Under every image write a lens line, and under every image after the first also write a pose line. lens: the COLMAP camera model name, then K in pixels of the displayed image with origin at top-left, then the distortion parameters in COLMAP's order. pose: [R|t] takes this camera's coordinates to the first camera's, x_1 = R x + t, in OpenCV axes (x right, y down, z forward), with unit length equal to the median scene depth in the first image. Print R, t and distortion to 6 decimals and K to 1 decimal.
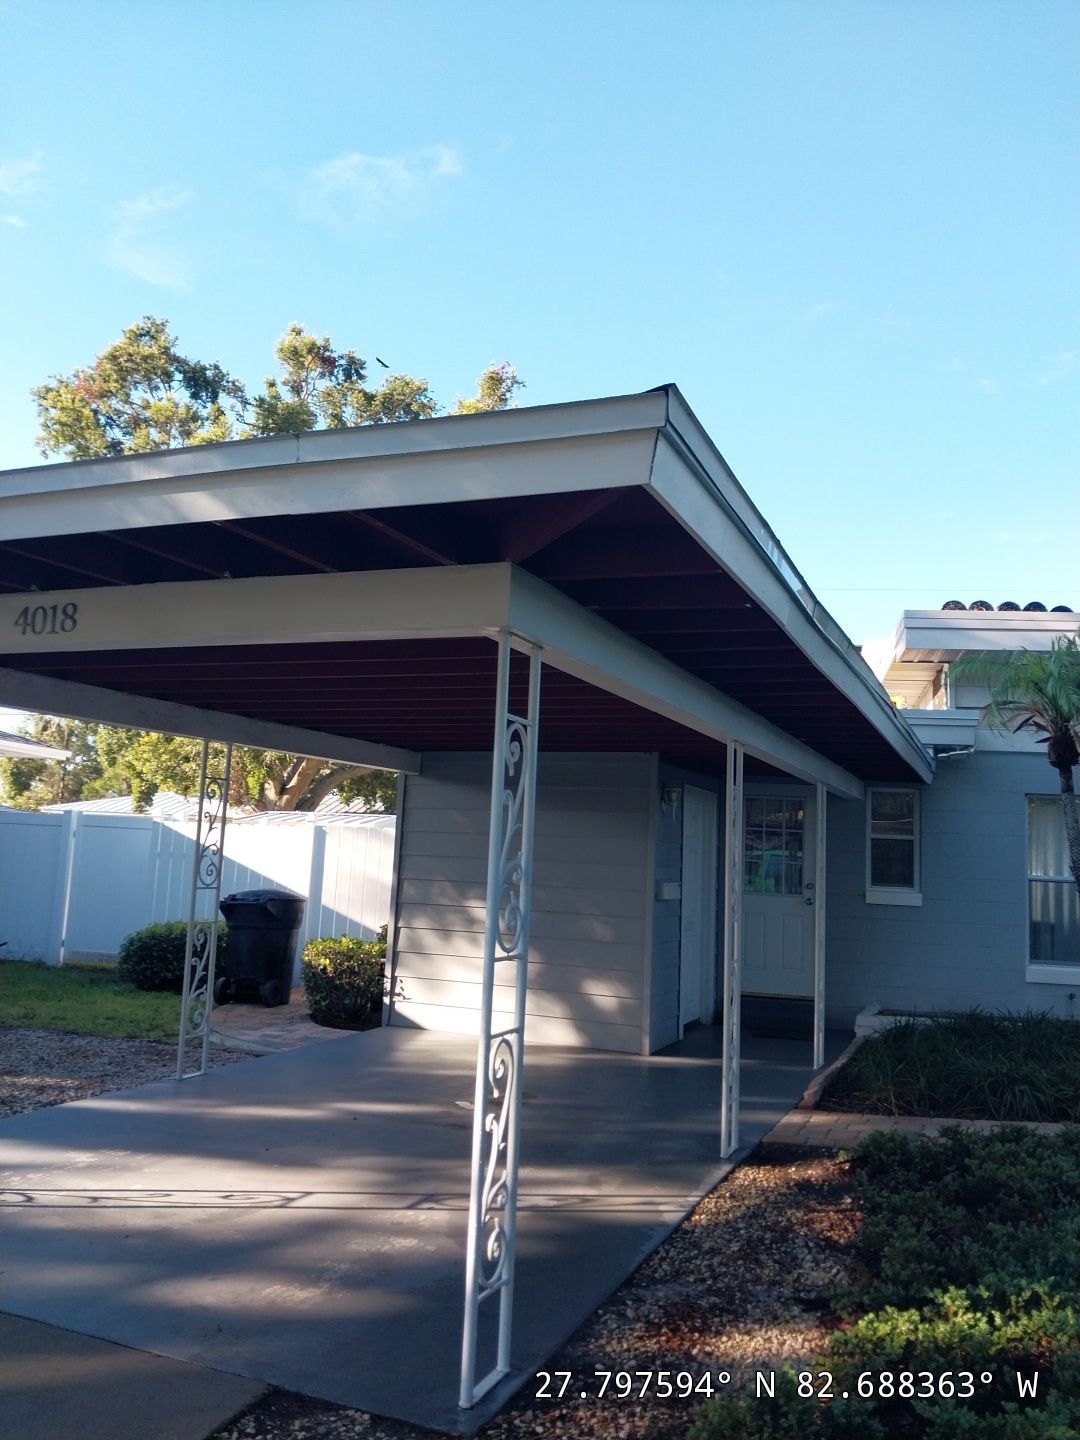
lens RADIAL K [[1131.4, 0, 557.1], [0, 1131.4, 697.1], [0, 0, 1]] dist [0.009888, -0.015295]
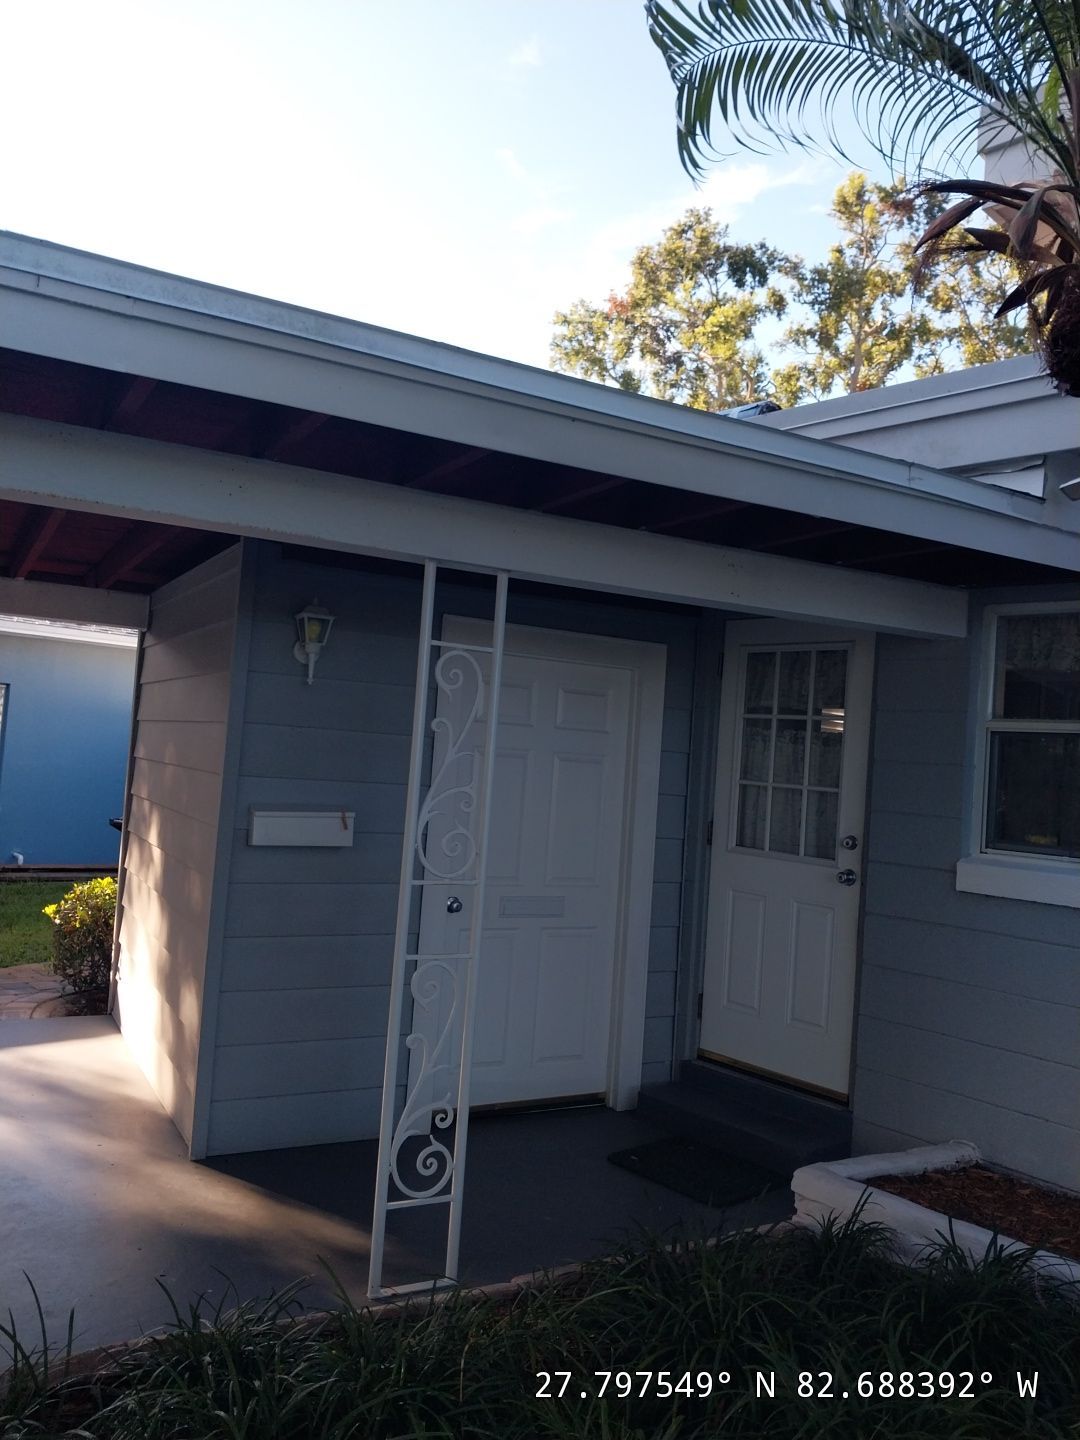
lens RADIAL K [[1131.4, 0, 561.7], [0, 1131.4, 708.7], [0, 0, 1]] dist [0.009888, -0.015295]
pose [[0.785157, -0.022230, -0.618898, 0.121548], [0.061159, 0.997254, 0.041768, 0.026890], [0.616270, -0.070645, 0.784360, 0.176394]]
